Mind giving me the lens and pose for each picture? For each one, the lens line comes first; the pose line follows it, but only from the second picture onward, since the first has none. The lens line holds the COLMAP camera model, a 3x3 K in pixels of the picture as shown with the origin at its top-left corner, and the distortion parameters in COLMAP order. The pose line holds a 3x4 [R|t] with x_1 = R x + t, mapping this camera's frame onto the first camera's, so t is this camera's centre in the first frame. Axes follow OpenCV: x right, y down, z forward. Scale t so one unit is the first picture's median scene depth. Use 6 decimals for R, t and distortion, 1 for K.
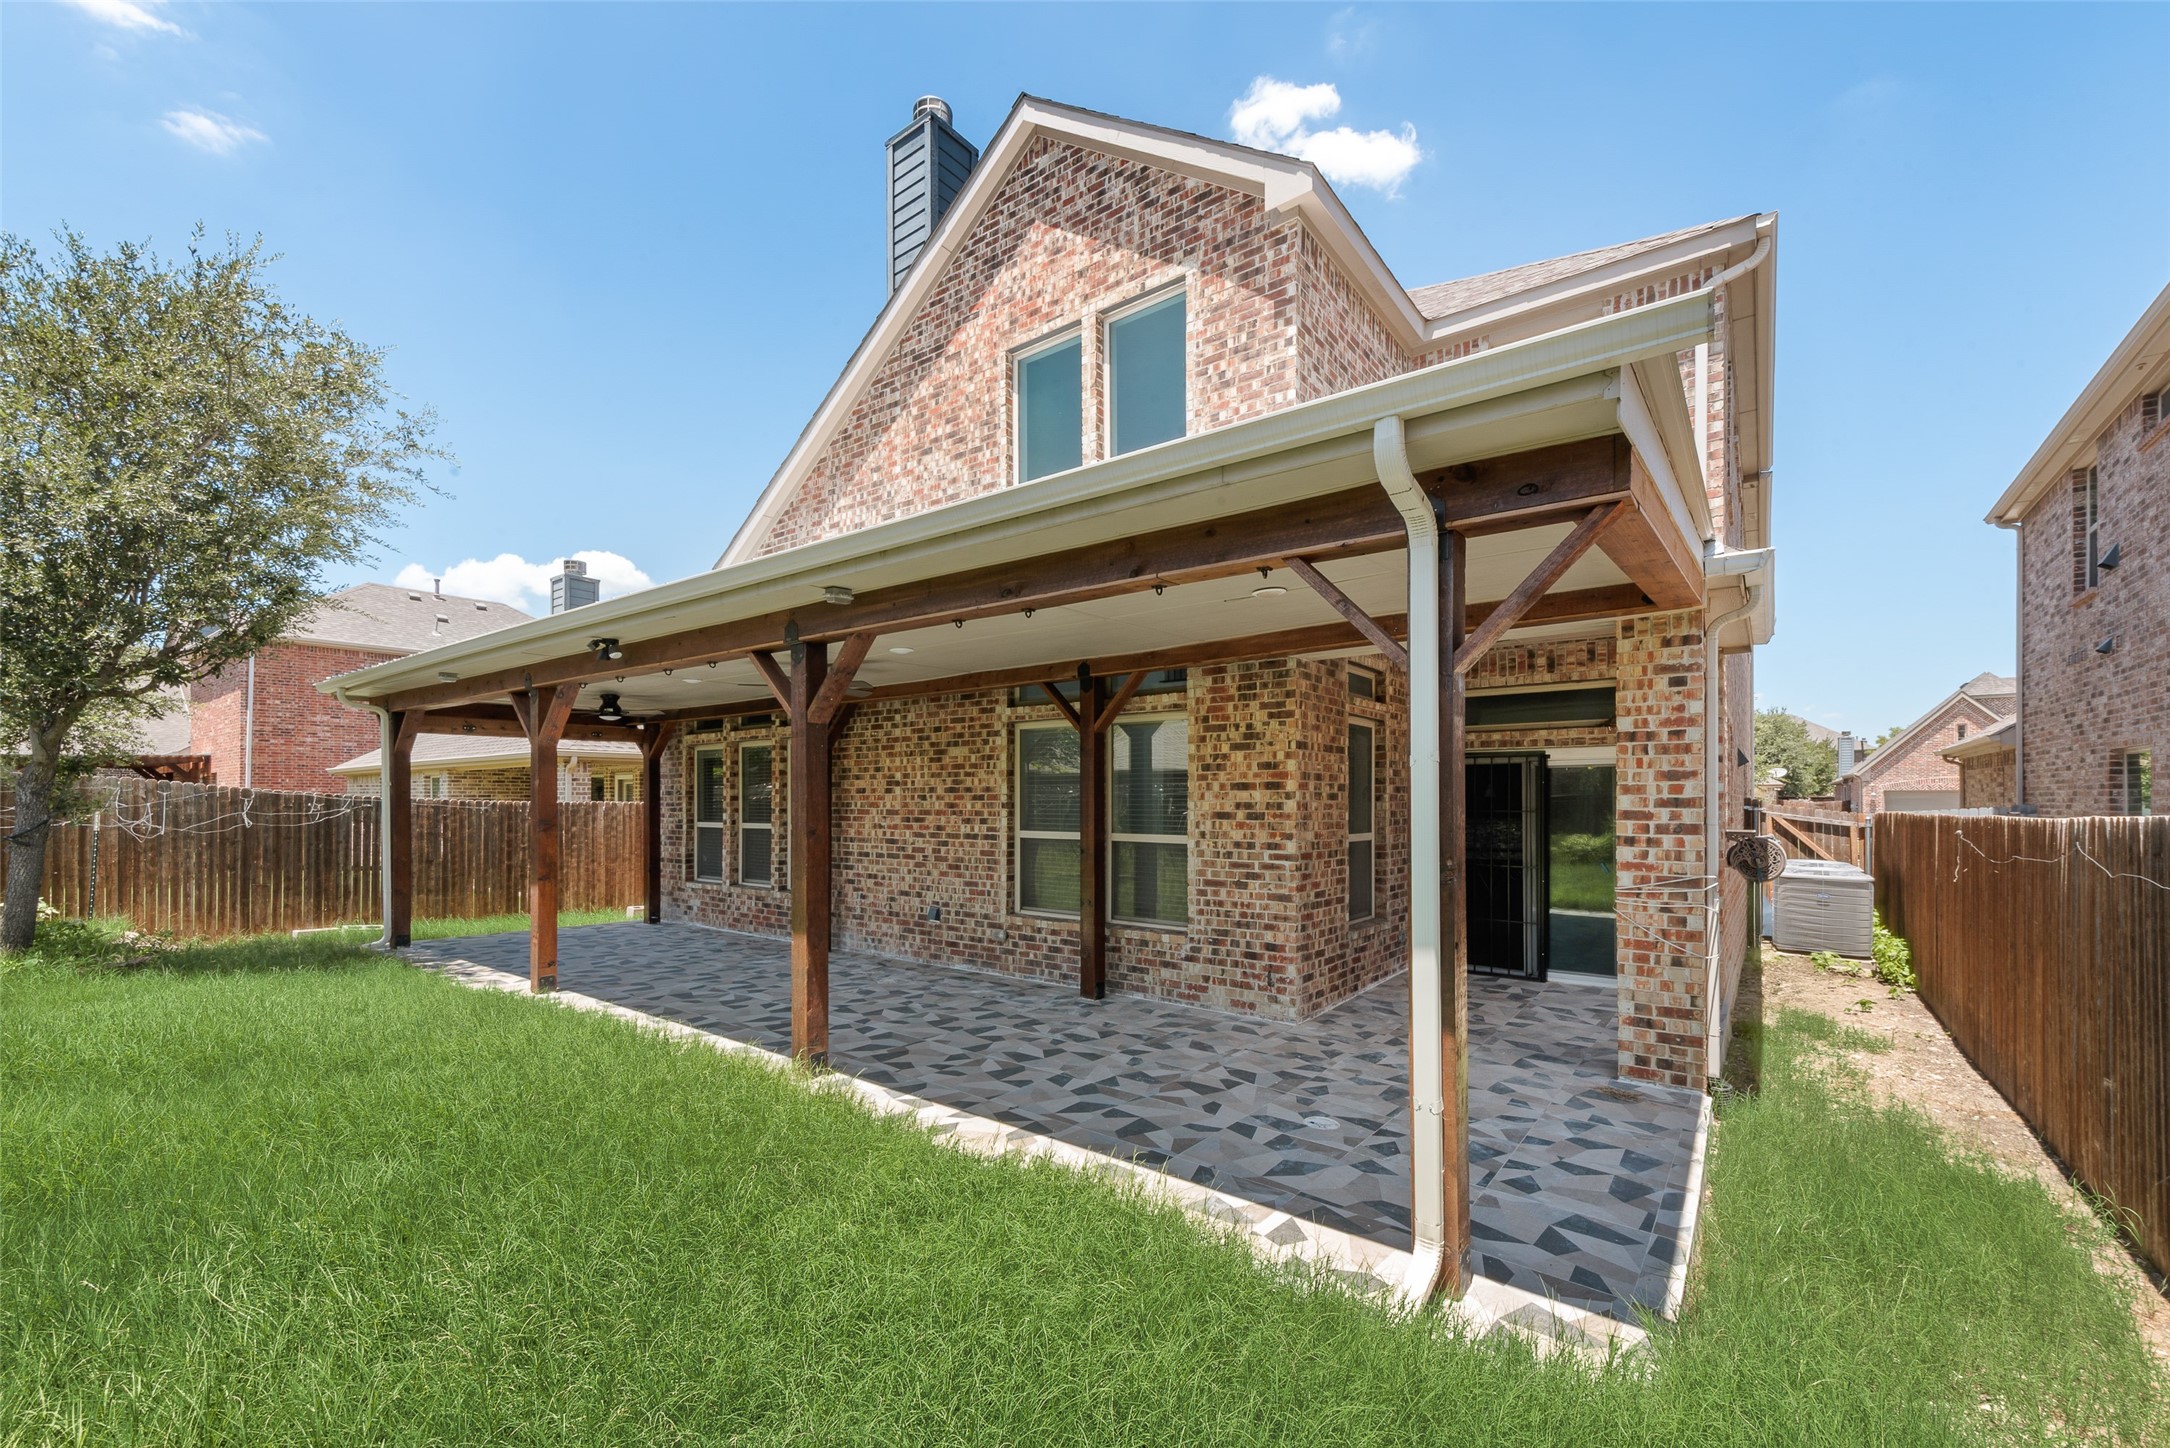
lens RADIAL K [[880.4, 0, 1108.4], [0, 880.4, 750.2], [0, 0, 1]] dist [0.020164, -0.006134]
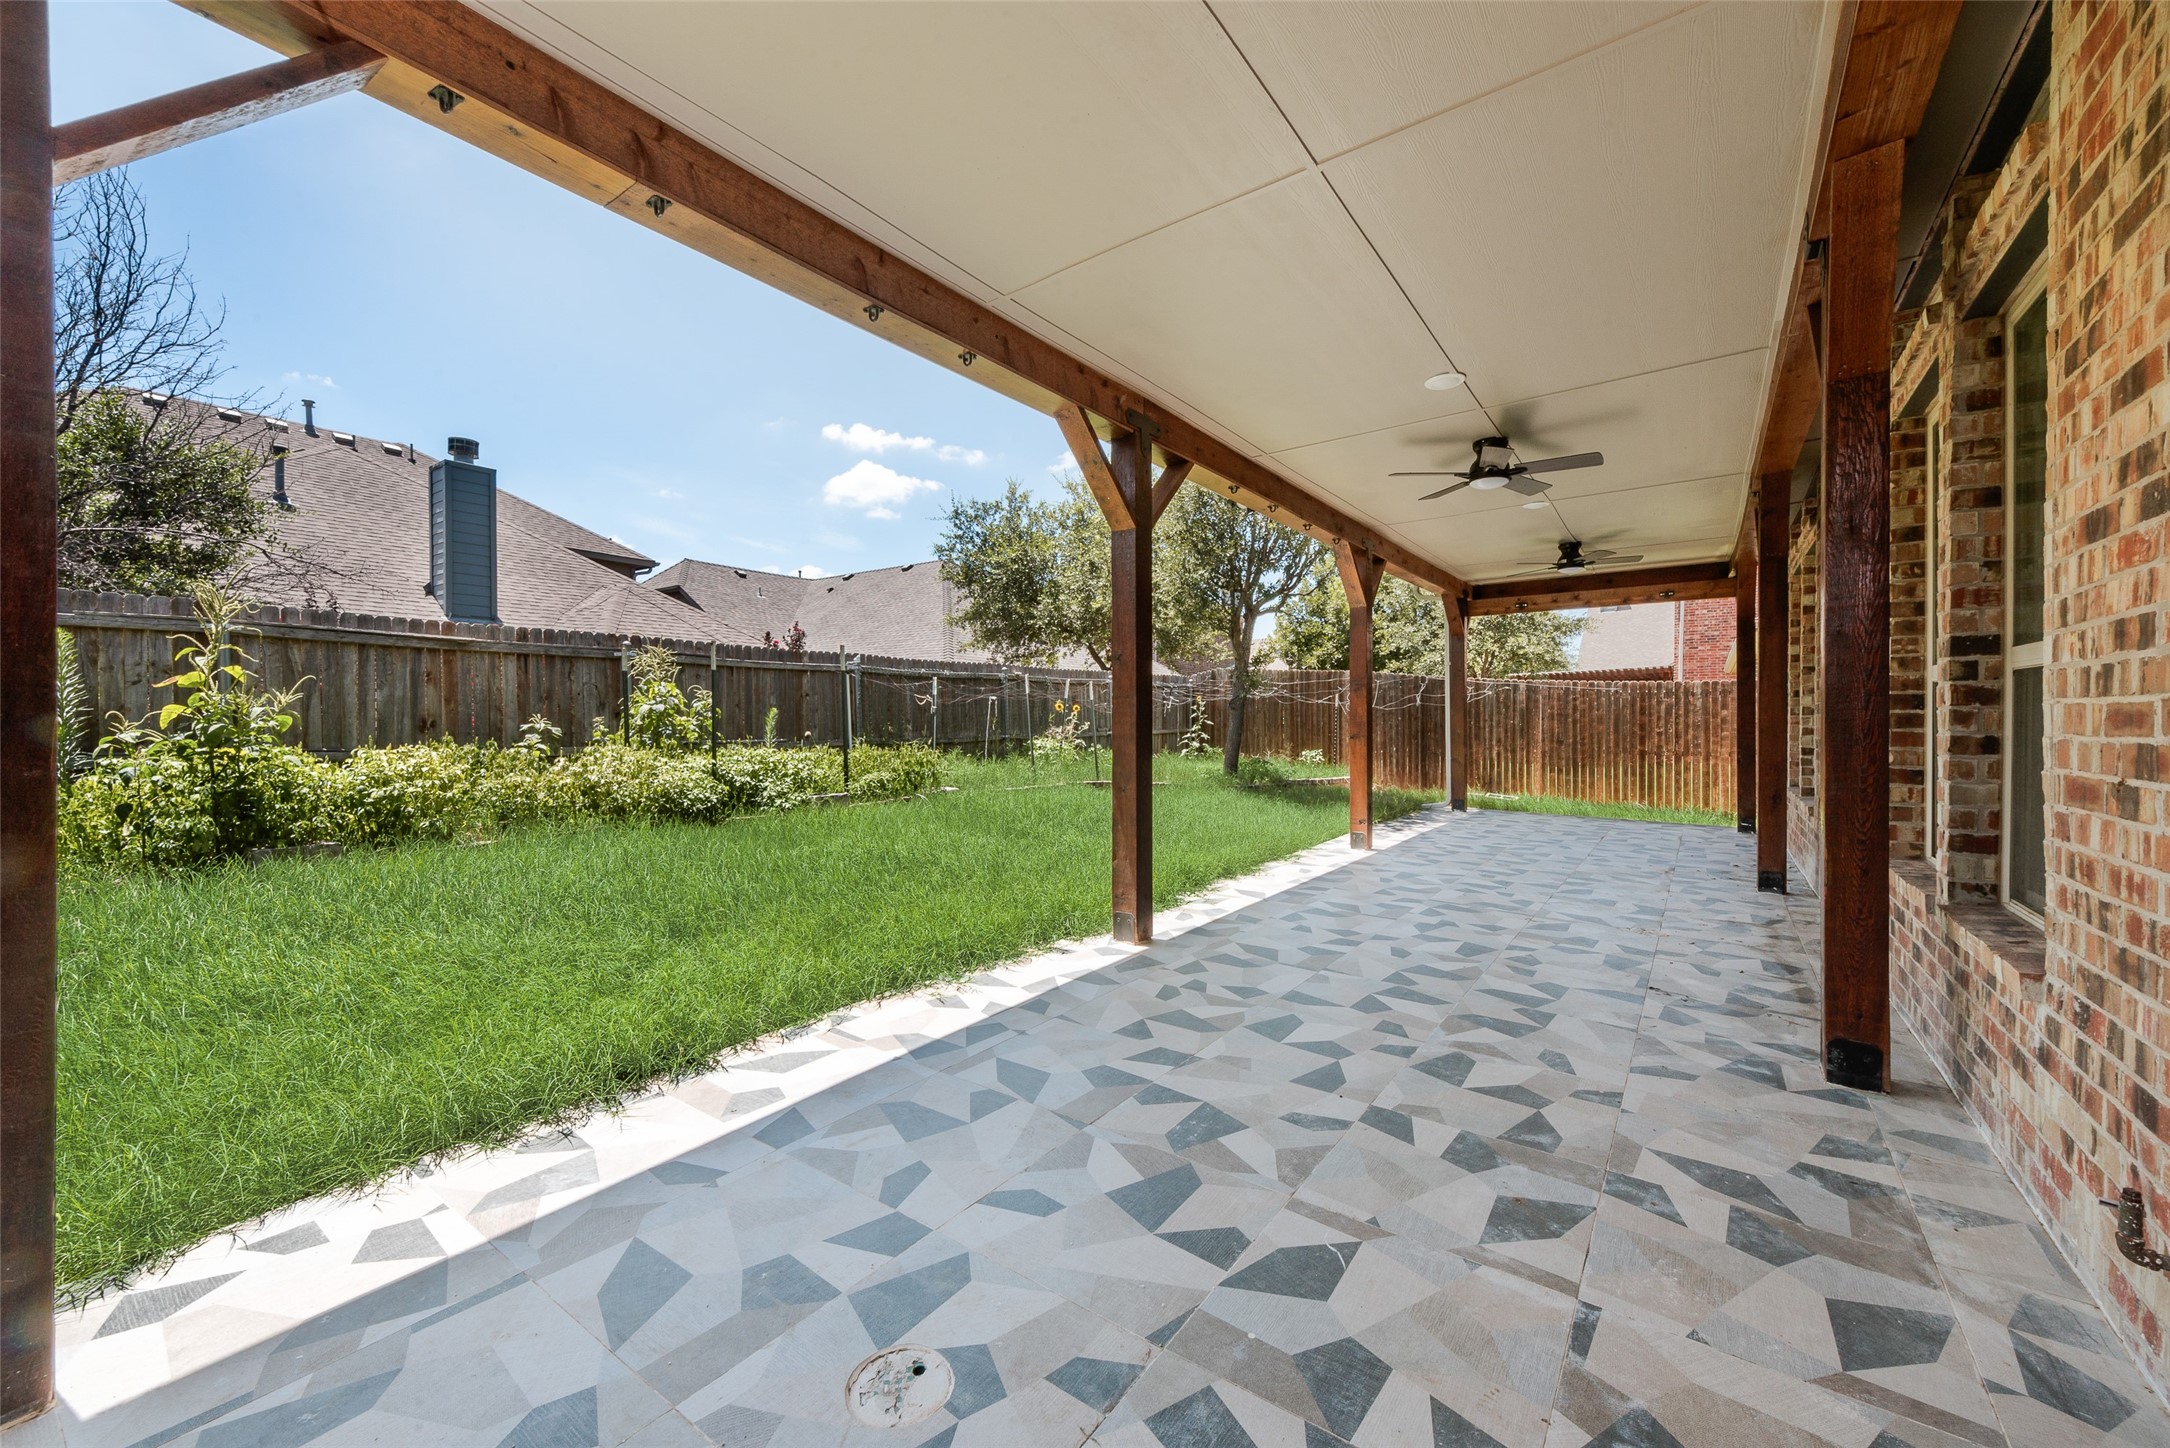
lens RADIAL K [[861.6, 0, 1092.3], [0, 861.6, 729.5], [0, 0, 1]] dist [0.022401, -0.006222]
pose [[0.010200, 0.008042, -0.999916, 0.465901], [0.058534, 0.998248, 0.008626, 0.137952], [0.998233, -0.058617, 0.009711, 0.877985]]
